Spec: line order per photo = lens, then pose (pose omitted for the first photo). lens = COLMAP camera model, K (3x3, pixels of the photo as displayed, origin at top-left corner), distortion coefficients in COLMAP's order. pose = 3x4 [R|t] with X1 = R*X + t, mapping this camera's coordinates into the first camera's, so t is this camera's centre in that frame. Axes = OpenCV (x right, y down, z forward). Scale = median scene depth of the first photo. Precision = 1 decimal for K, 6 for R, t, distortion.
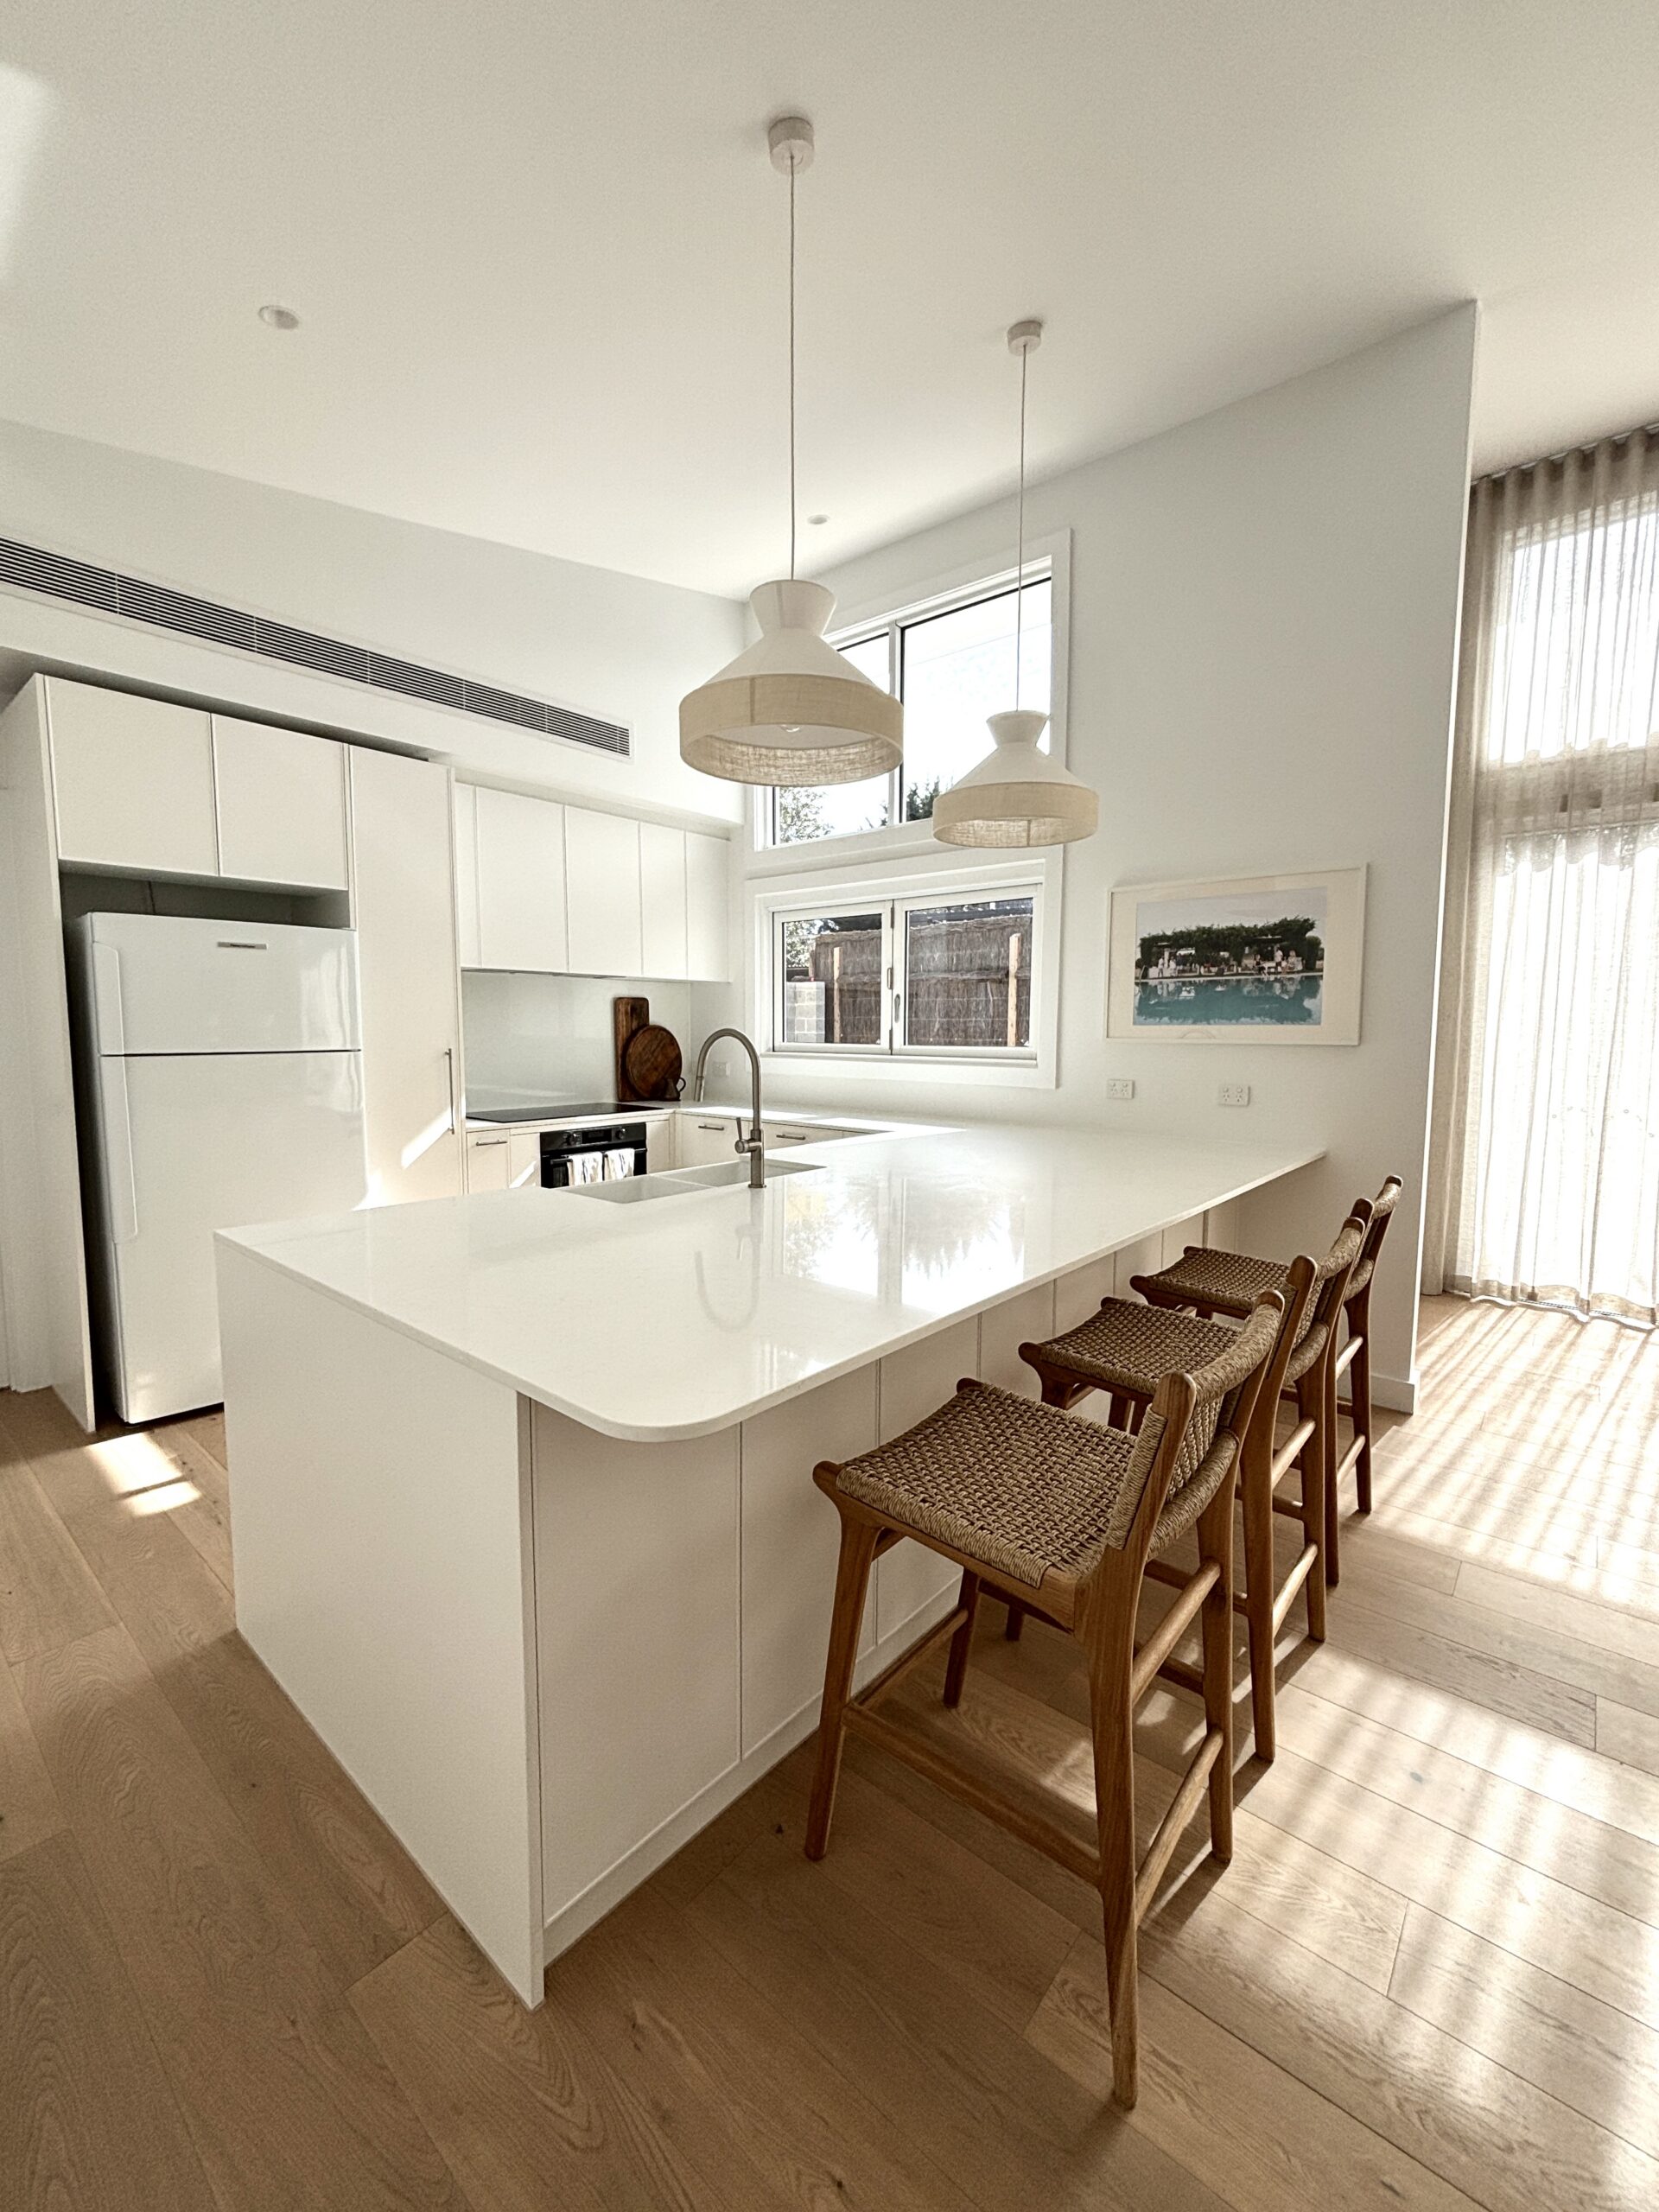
lens RADIAL K [[899.5, 0, 847.0], [0, 899.5, 1105.4], [0, 0, 1]] dist [0.000612, 0.000125]
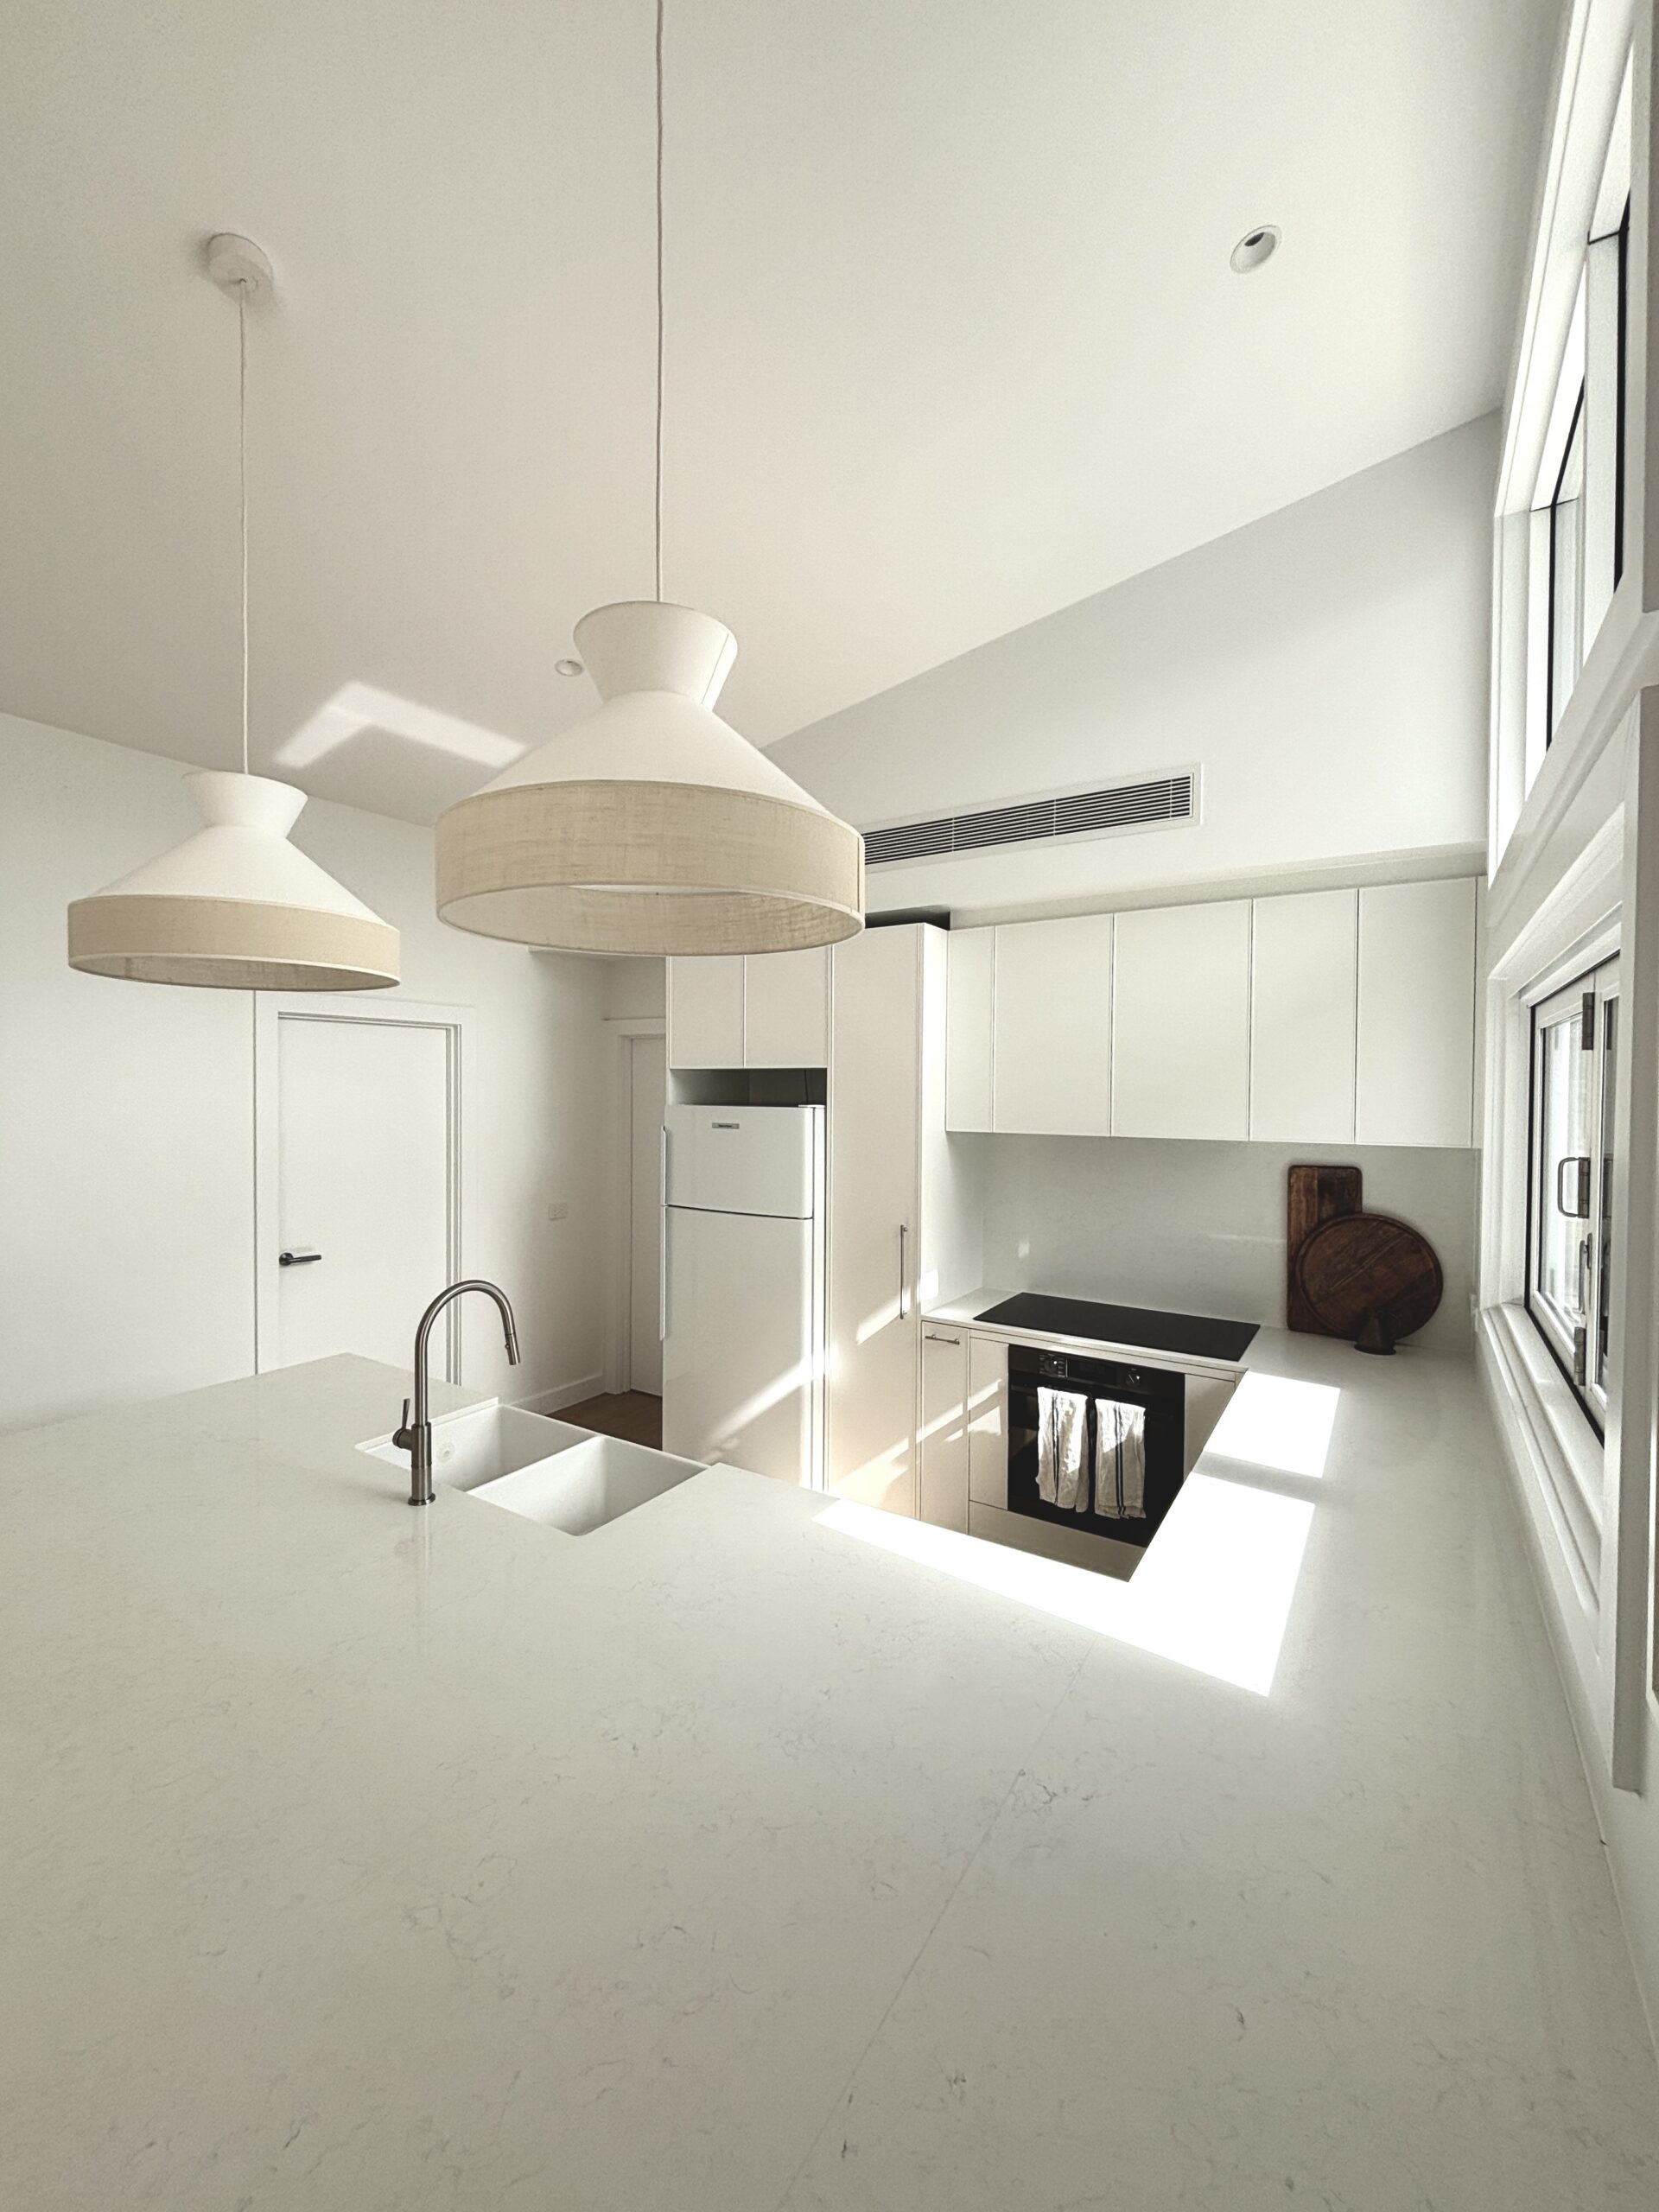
lens RADIAL K [[899.5, 0, 845.0], [0, 899.5, 1103.8], [0, 0, 1]] dist [0.000612, 0.000125]
pose [[0.140583, 0.016445, -0.989932, 0.379919], [-0.092975, 0.995663, 0.003336, -0.155345], [0.985694, 0.091570, 0.141502, 0.674834]]
